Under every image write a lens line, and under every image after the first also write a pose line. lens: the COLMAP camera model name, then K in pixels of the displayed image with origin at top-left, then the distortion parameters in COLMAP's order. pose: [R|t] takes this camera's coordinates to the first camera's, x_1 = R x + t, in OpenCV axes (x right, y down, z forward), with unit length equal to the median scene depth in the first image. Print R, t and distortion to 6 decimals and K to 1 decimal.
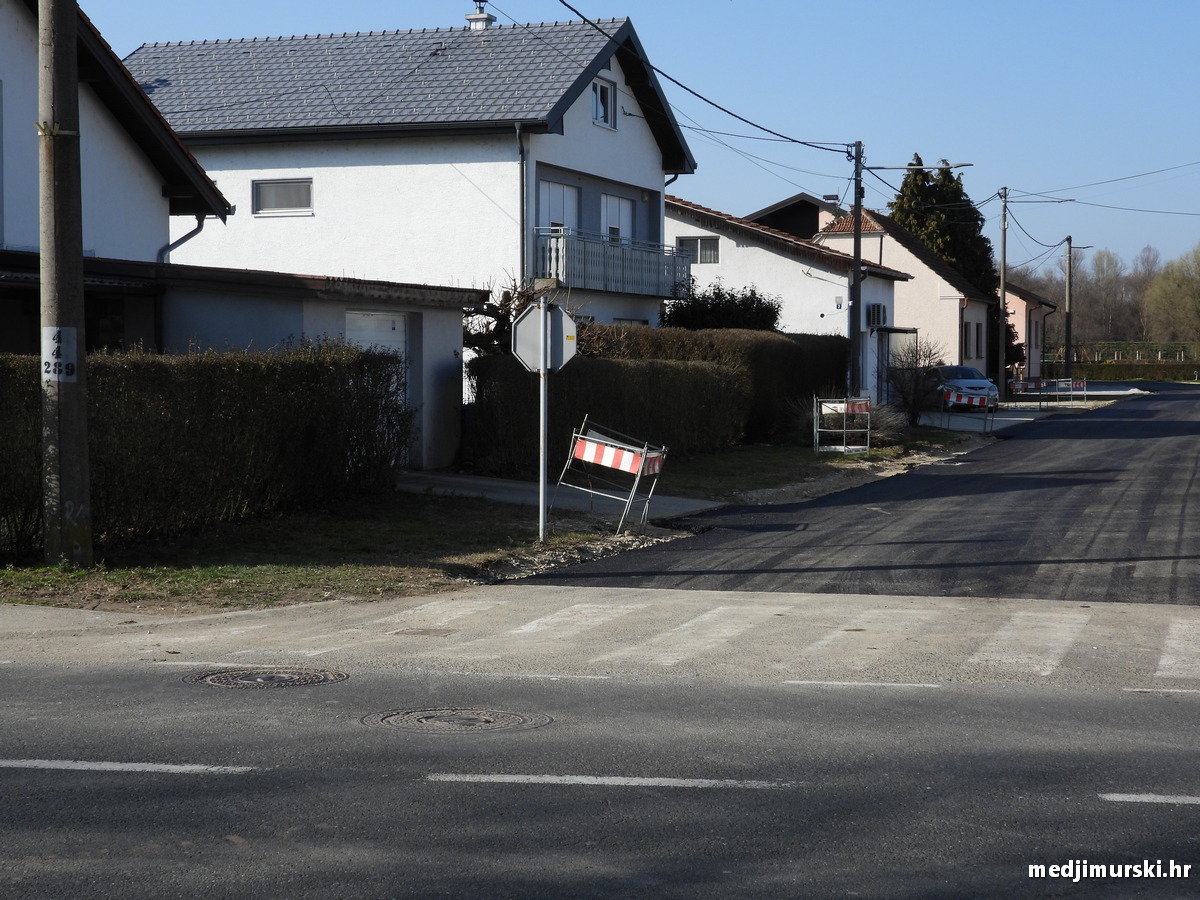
lens RADIAL K [[1929.0, 0, 599.8], [0, 1929.0, 450.5], [0, 0, 1]] dist [0.118754, 0.000000]
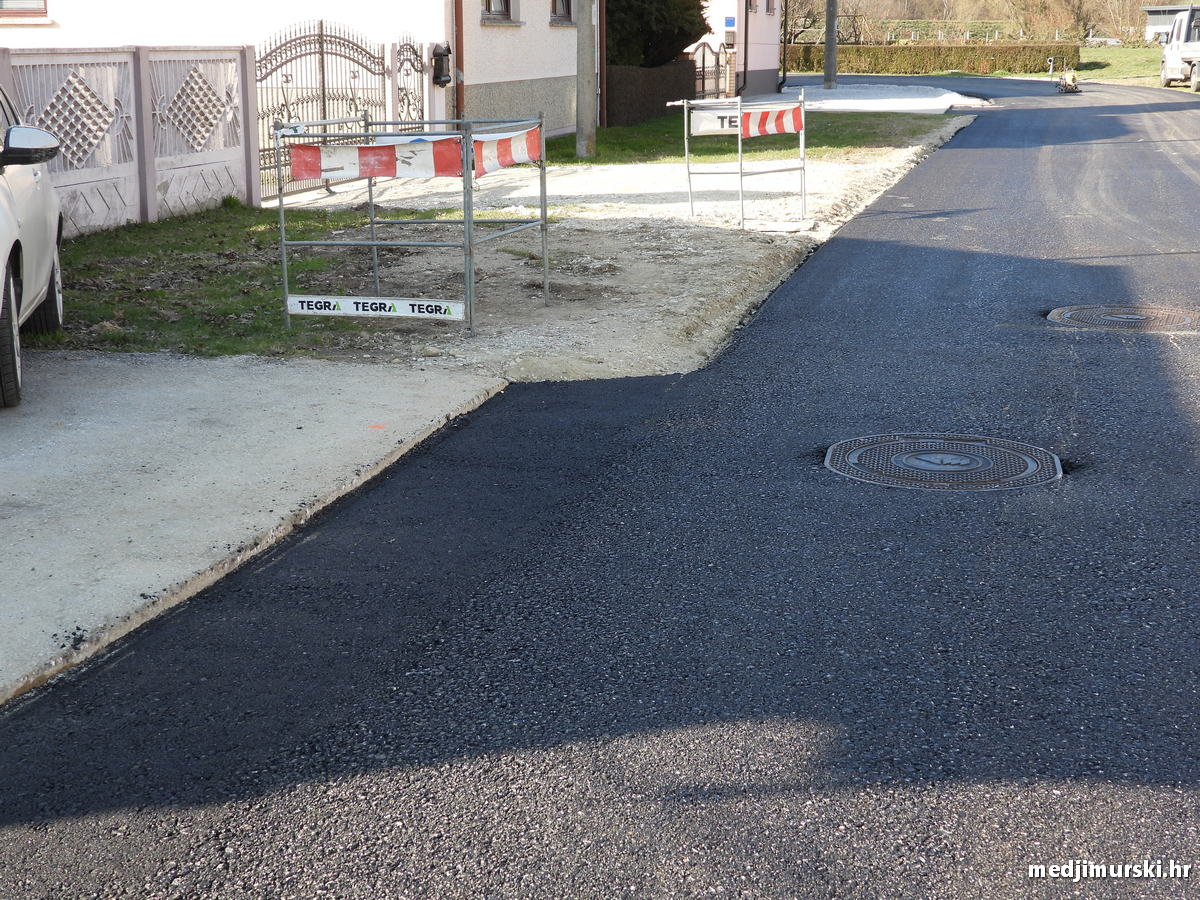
lens RADIAL K [[1757.8, 0, 600.0], [0, 1757.8, 450.3], [0, 0, 1]] dist [-0.019284, 0.000000]
pose [[0.996036, -0.023750, 0.085720, 0.287938], [0.008374, 0.984452, 0.175454, -0.041917], [-0.088555, -0.174040, 0.980749, 1.100618]]
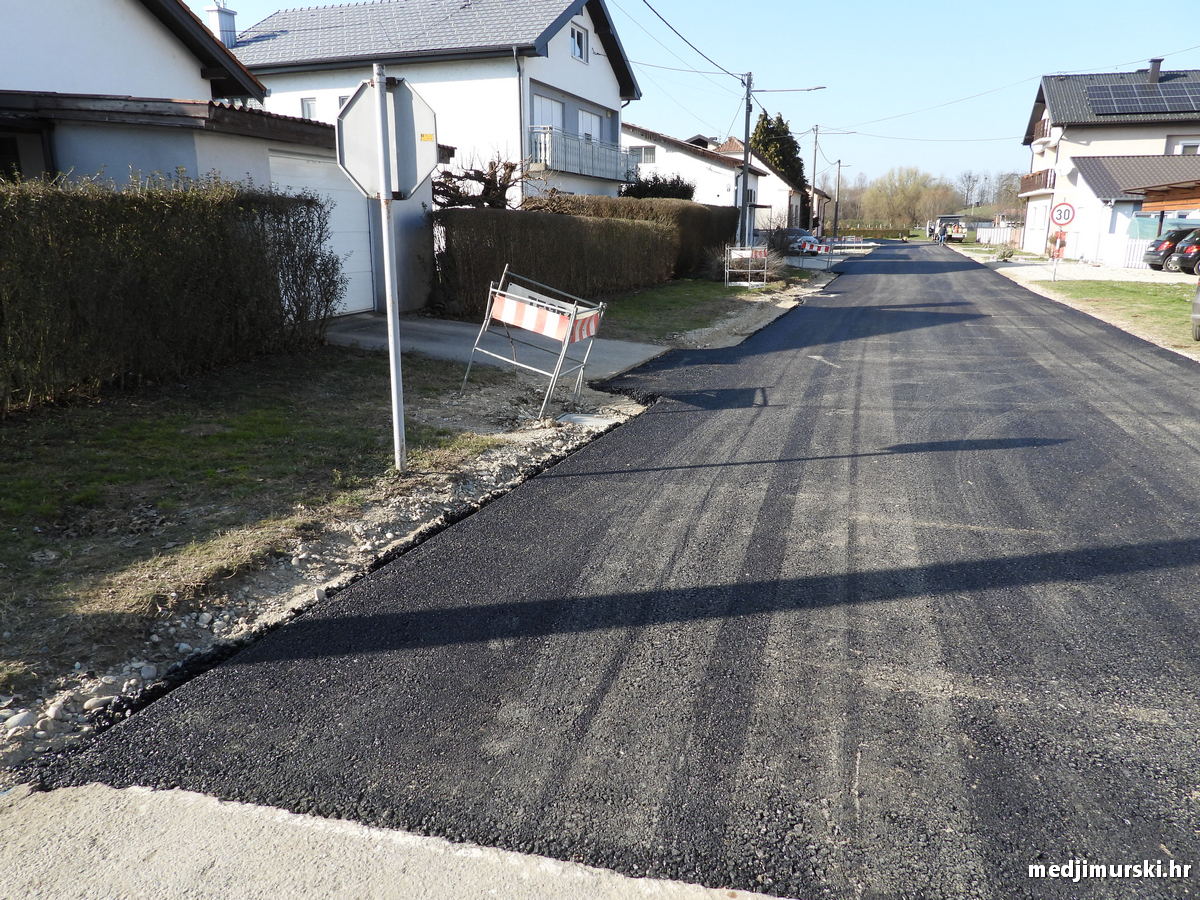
lens RADIAL K [[849.7, 0, 607.4], [0, 849.7, 443.4], [0, 0, 1]] dist [-0.005467, -0.000711]
pose [[0.999940, -0.005079, 0.009703, 0.016395], [0.003071, 0.980451, 0.196738, -0.007546], [-0.010512, -0.196696, 0.980408, 0.317014]]
